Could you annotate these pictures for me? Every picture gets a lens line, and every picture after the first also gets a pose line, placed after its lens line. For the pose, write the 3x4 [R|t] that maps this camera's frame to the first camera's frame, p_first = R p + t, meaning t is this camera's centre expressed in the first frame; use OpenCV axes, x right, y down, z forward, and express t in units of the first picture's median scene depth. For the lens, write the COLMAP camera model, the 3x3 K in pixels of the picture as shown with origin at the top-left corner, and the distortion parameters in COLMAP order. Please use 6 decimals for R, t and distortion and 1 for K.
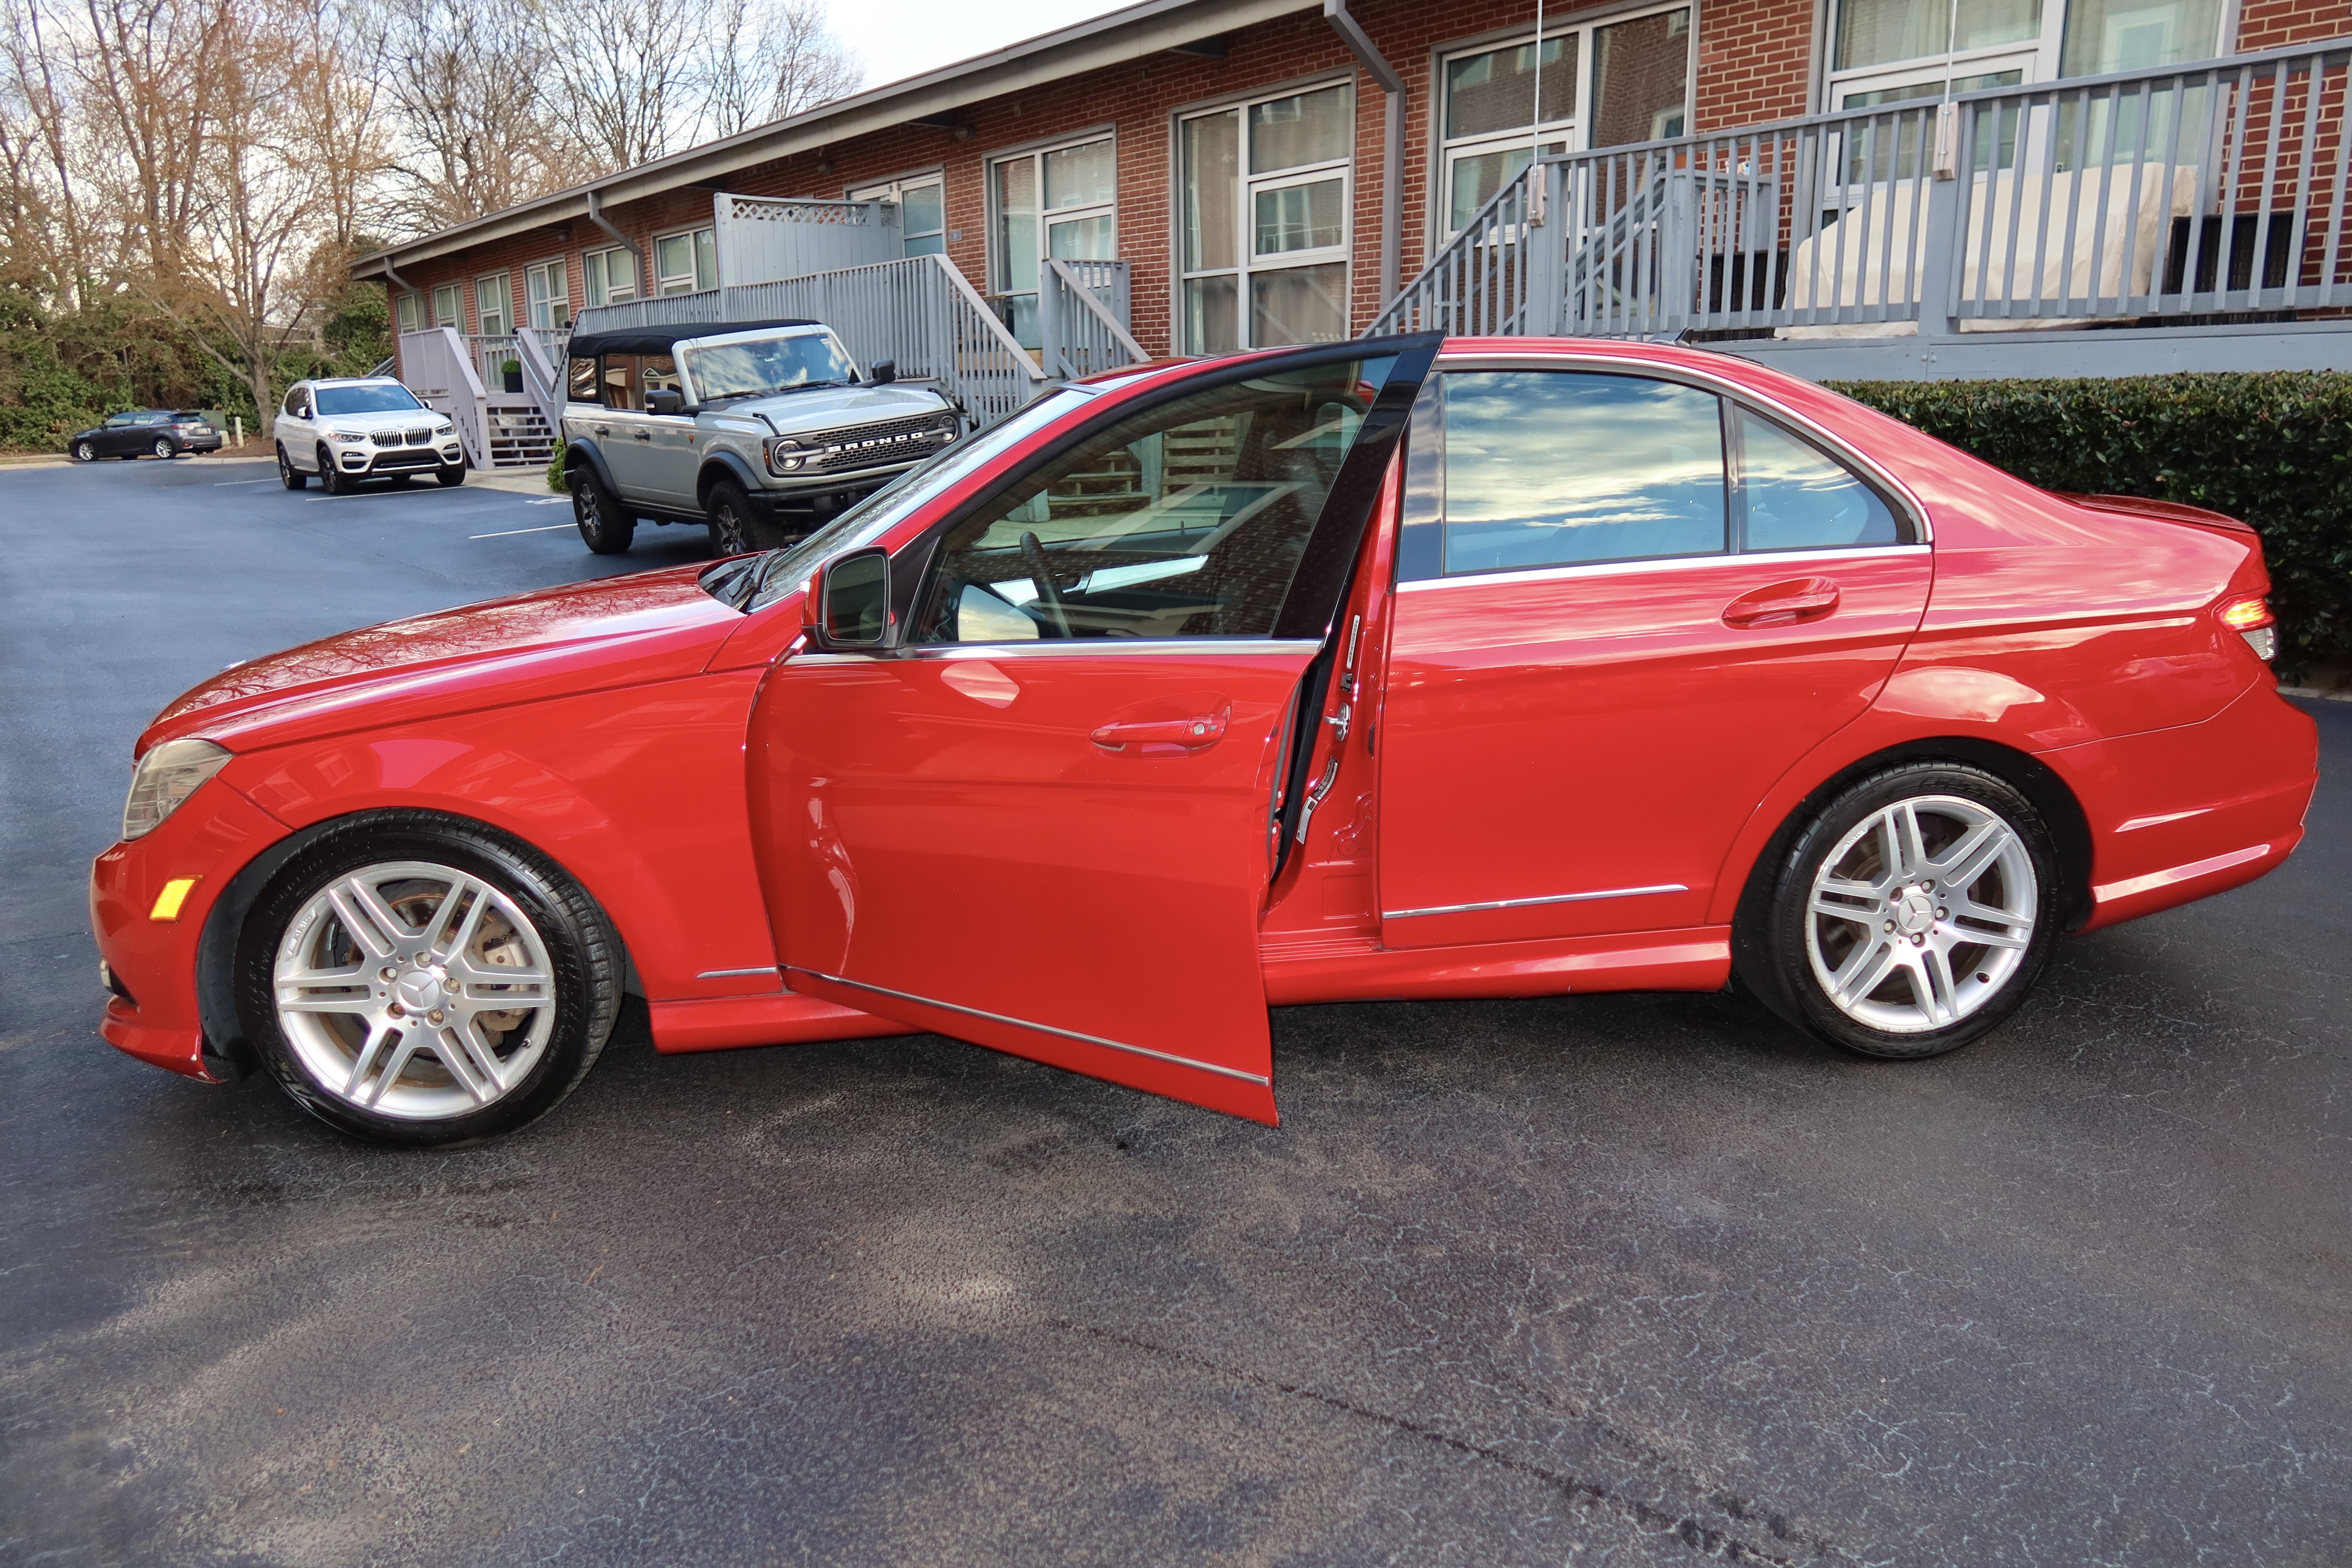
lens RADIAL K [[1639.8, 0, 1176.0], [0, 1639.8, 784.0], [0, 0, 1]] dist [-0.008230, -0.001531]
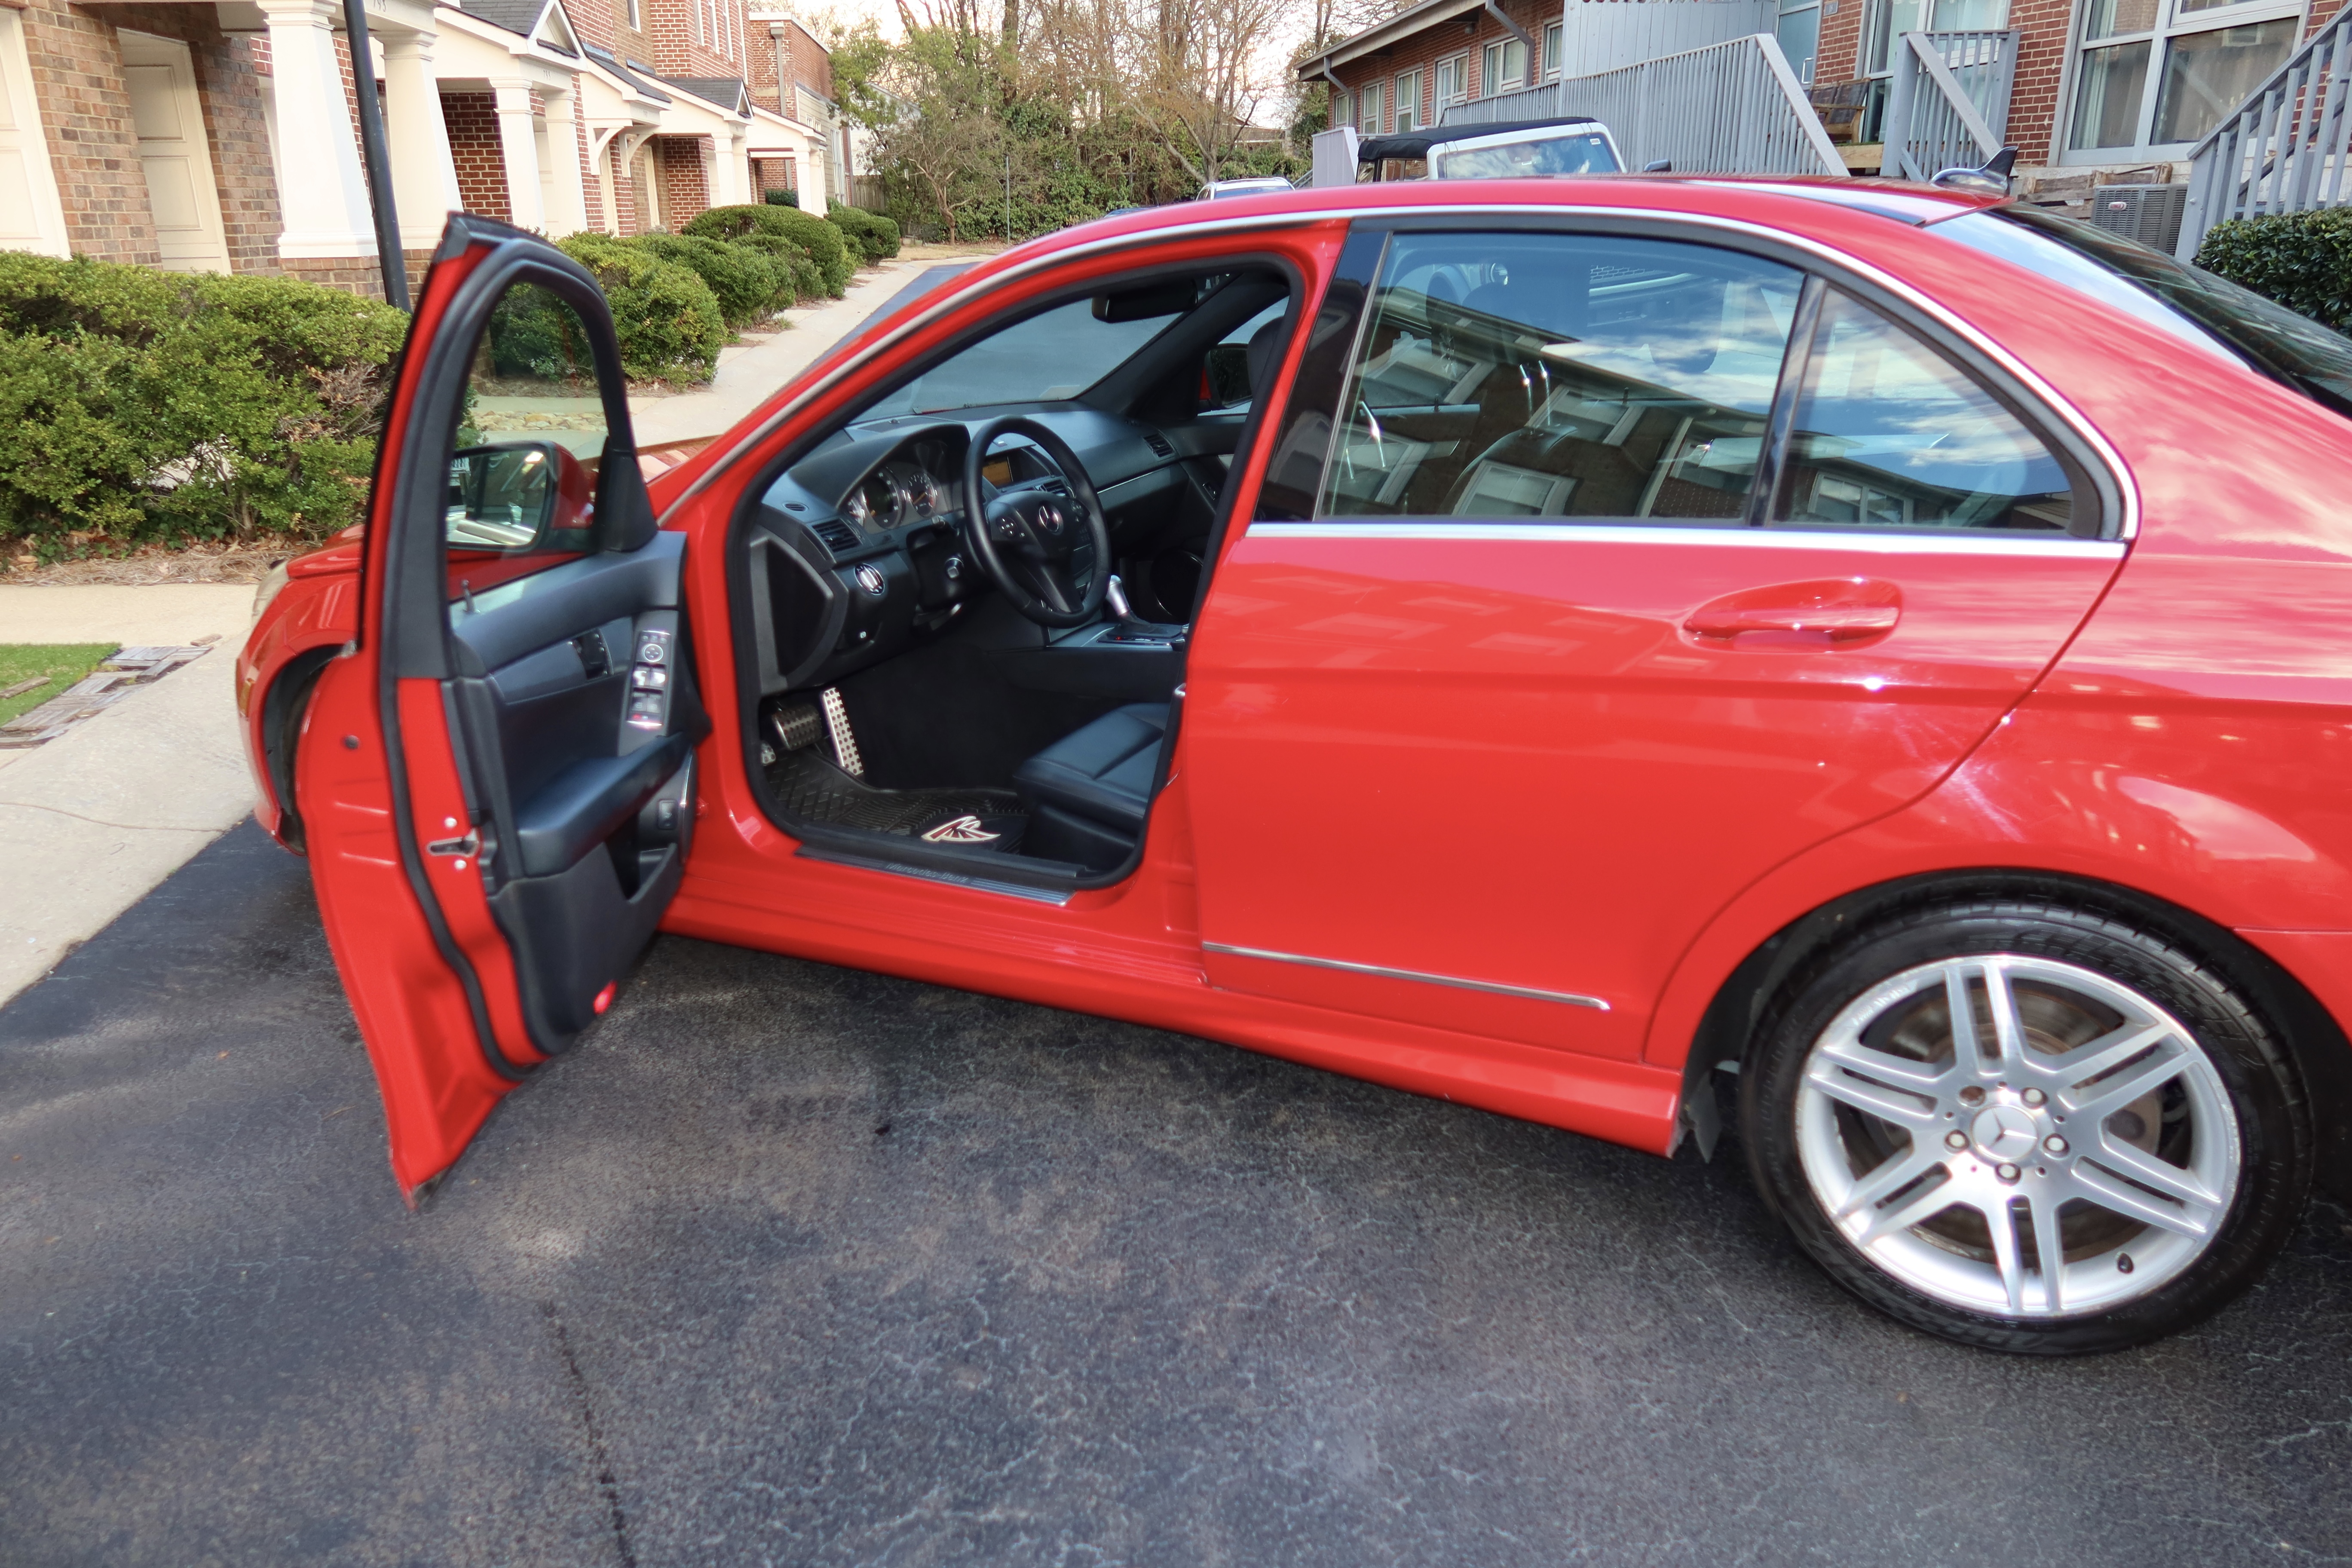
lens RADIAL K [[1633.5, 0, 1176.0], [0, 1633.5, 784.0], [0, 0, 1]] dist [-0.022104, 0.005961]
pose [[0.837311, 0.180050, -0.516229, 0.474297], [-0.116940, 0.981345, 0.152599, -0.106922], [0.534075, -0.067406, 0.842746, 0.315049]]
